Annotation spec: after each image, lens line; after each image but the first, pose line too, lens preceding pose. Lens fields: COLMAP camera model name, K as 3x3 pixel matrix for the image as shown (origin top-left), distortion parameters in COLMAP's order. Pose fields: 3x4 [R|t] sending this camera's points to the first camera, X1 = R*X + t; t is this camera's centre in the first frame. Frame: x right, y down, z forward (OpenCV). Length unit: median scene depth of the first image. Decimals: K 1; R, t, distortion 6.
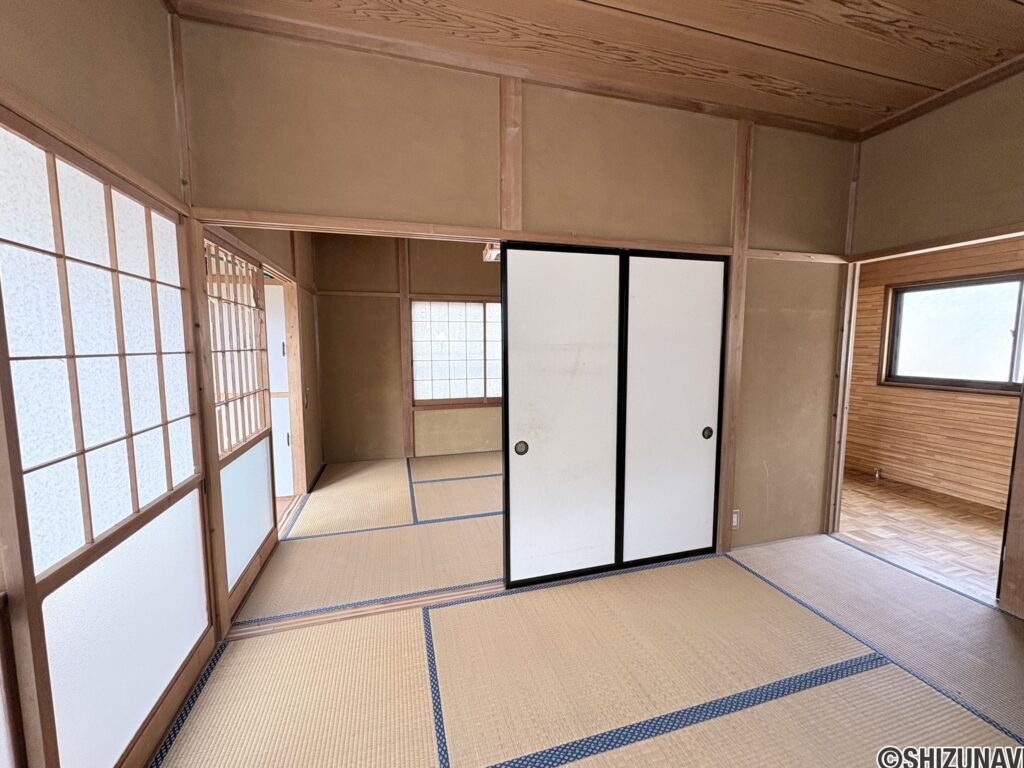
lens RADIAL K [[408.8, 0, 512.0], [0, 408.8, 384.0], [0, 0, 1]] dist [-0.001267, 0.000149]
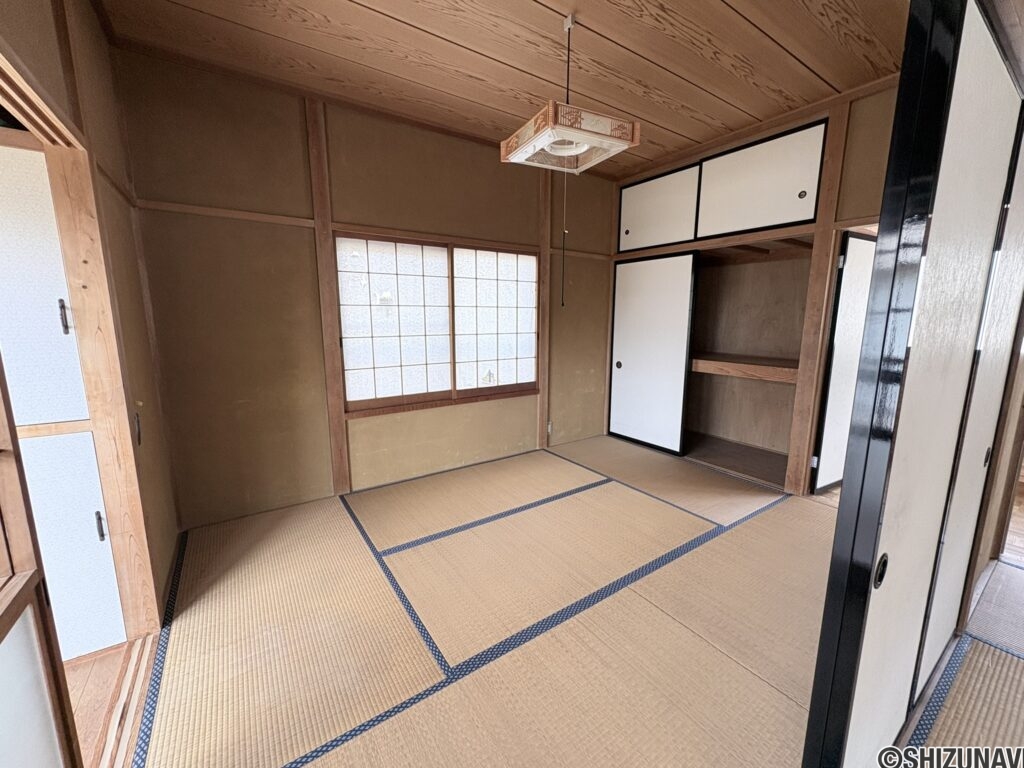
lens RADIAL K [[408.8, 0, 512.0], [0, 408.8, 384.0], [0, 0, 1]] dist [-0.001267, 0.000149]
pose [[0.951093, -0.048242, 0.305115, -0.194391], [0.026832, 0.996899, 0.073982, -0.027496], [-0.307738, -0.062177, 0.949437, 0.351152]]
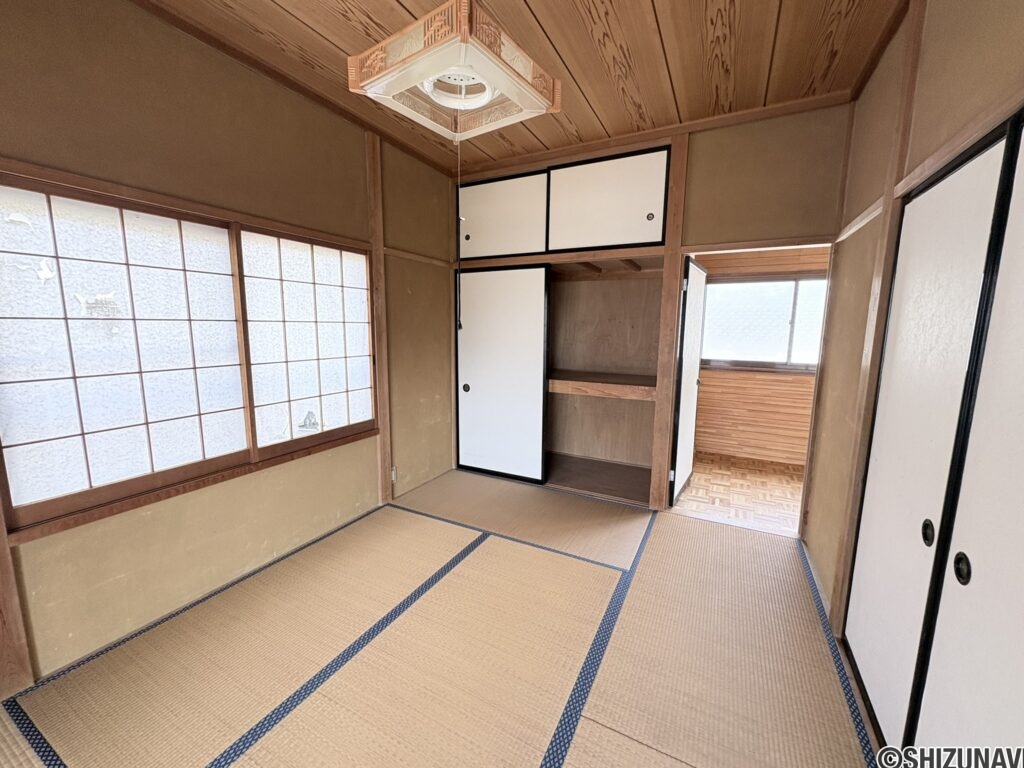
lens RADIAL K [[408.8, 0, 512.0], [0, 408.8, 384.0], [0, 0, 1]] dist [-0.001267, 0.000149]
pose [[0.693114, -0.094043, 0.714667, -0.194504], [0.059080, 0.995529, 0.073704, -0.057786], [-0.718403, -0.008863, 0.695571, 0.530483]]
